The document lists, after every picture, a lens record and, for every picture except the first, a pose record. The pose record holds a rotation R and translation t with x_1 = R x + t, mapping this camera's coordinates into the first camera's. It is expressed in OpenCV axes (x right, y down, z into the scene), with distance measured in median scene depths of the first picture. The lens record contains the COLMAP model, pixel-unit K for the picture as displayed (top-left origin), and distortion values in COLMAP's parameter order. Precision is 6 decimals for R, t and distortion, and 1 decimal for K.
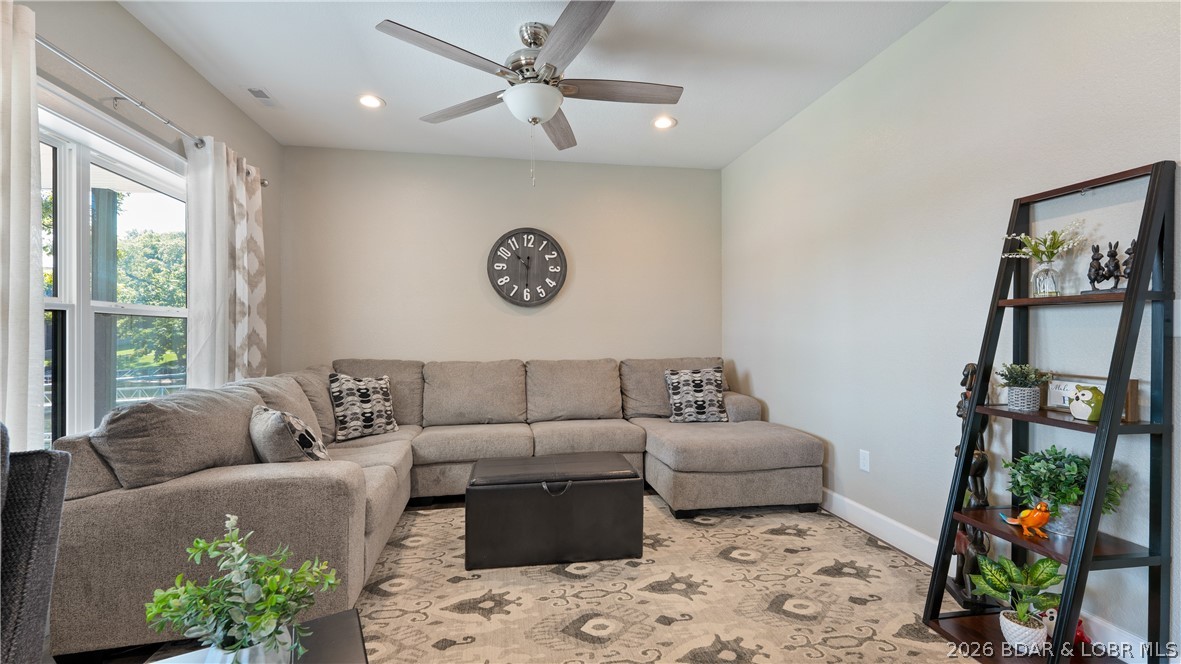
lens RADIAL K [[479.2, 0, 585.3], [0, 479.2, 328.1], [0, 0, 1]] dist [0.038523, 0.000066]
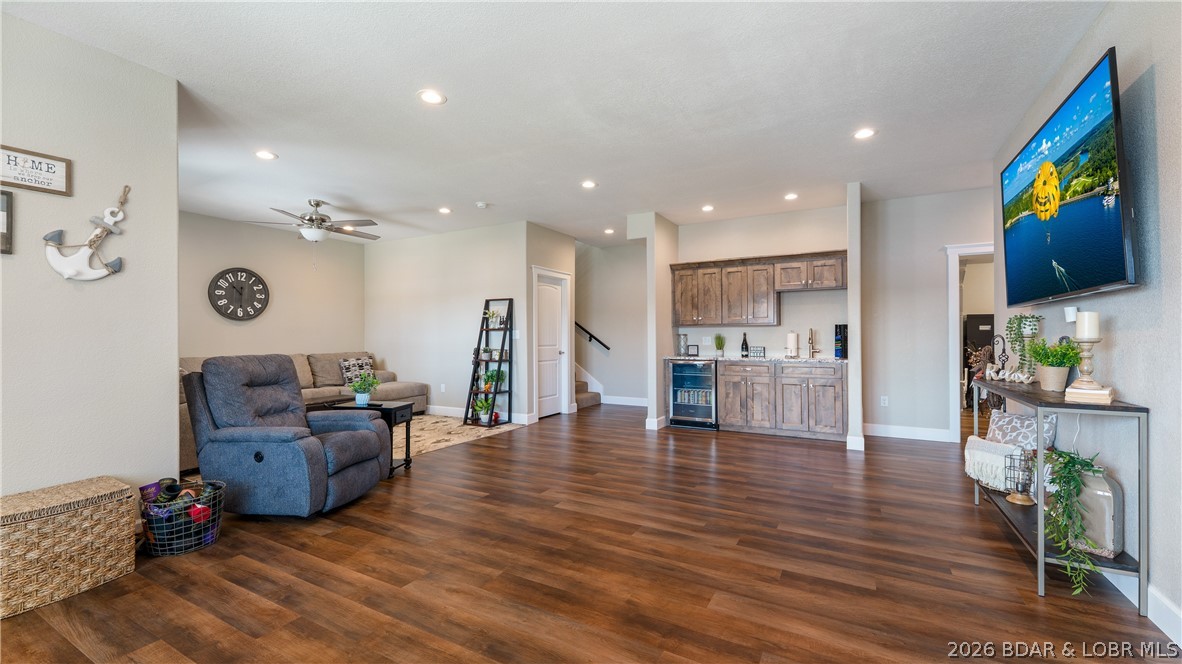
lens RADIAL K [[478.9, 0, 582.2], [0, 478.9, 335.2], [0, 0, 1]] dist [0.003572, -0.000111]
pose [[0.631946, 0.003797, 0.775003, -0.851028], [-0.007657, 0.999970, 0.001345, -0.013102], [-0.774975, -0.006784, 0.631956, -1.075022]]
